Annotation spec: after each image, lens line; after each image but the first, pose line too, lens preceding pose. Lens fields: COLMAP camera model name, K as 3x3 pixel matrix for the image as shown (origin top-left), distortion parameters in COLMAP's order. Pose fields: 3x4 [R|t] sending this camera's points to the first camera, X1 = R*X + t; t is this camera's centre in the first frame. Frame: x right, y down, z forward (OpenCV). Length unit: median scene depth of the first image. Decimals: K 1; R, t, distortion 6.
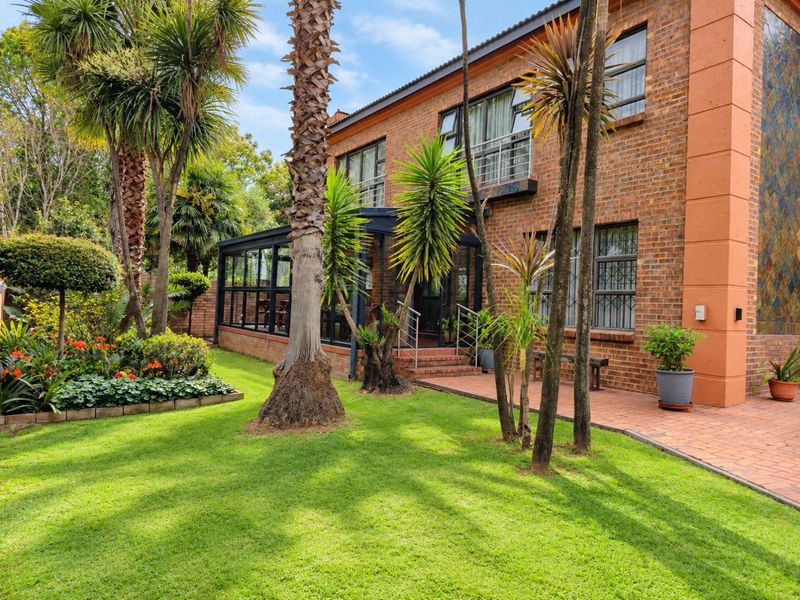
lens RADIAL K [[515.8, 0, 402.4], [0, 515.8, 295.2], [0, 0, 1]] dist [0.029511, -0.002157]
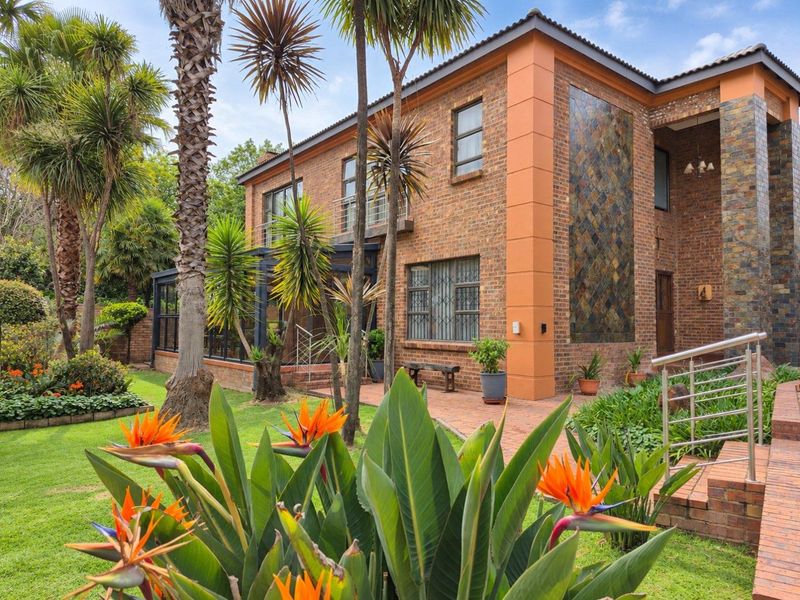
lens RADIAL K [[521.6, 0, 402.2], [0, 521.6, 300.5], [0, 0, 1]] dist [0.066323, -0.059900]
pose [[0.998523, -0.026746, 0.047292, 0.221120], [0.027814, 0.999370, -0.022061, -0.012703], [-0.046672, 0.023344, 0.998637, -0.265868]]
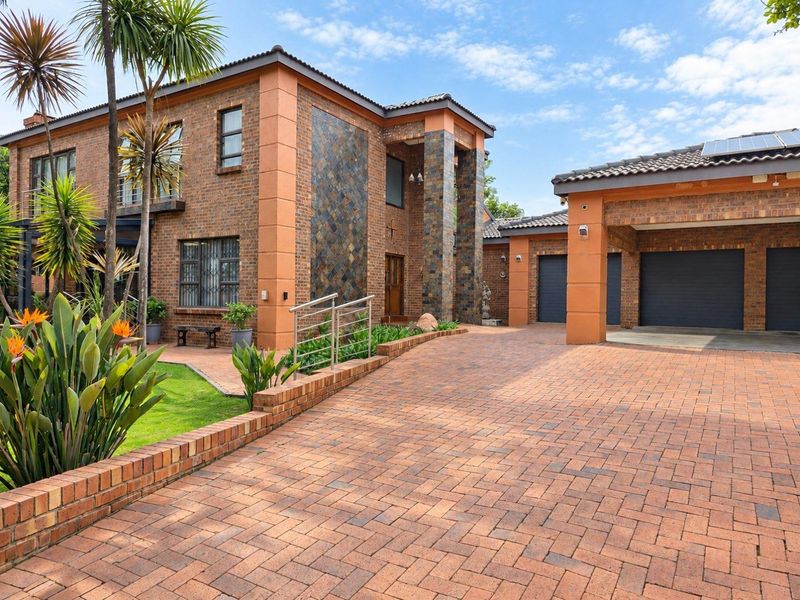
lens RADIAL K [[521.6, 0, 402.2], [0, 521.6, 300.5], [0, 0, 1]] dist [0.066323, -0.059900]
pose [[0.925717, -0.025246, 0.377372, 0.334561], [0.013013, 0.999305, 0.034930, -0.002388], [-0.377992, -0.027424, 0.925403, -0.670733]]
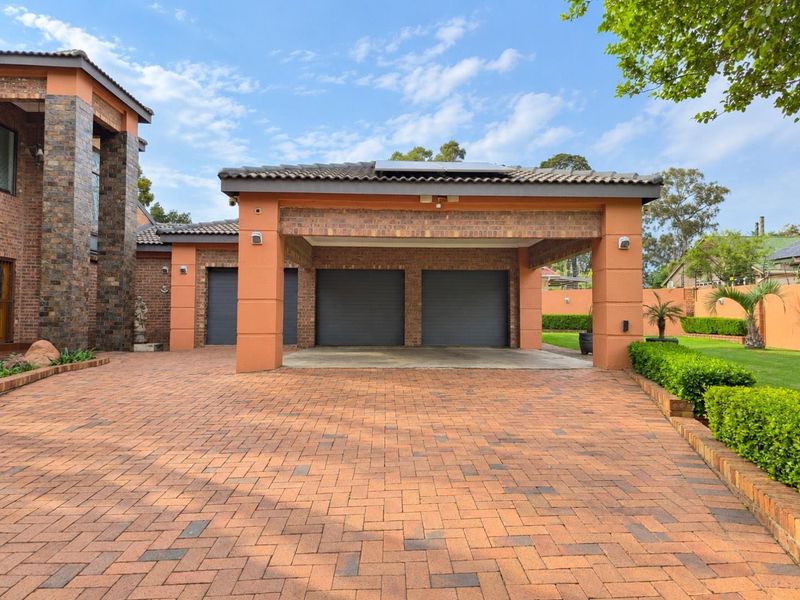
lens RADIAL K [[521.6, 0, 402.2], [0, 521.6, 300.5], [0, 0, 1]] dist [0.066323, -0.059900]
pose [[0.554061, -0.006475, 0.832451, 0.489515], [0.000226, 0.999971, 0.007628, -0.001487], [-0.832476, -0.004039, 0.554046, -0.503315]]
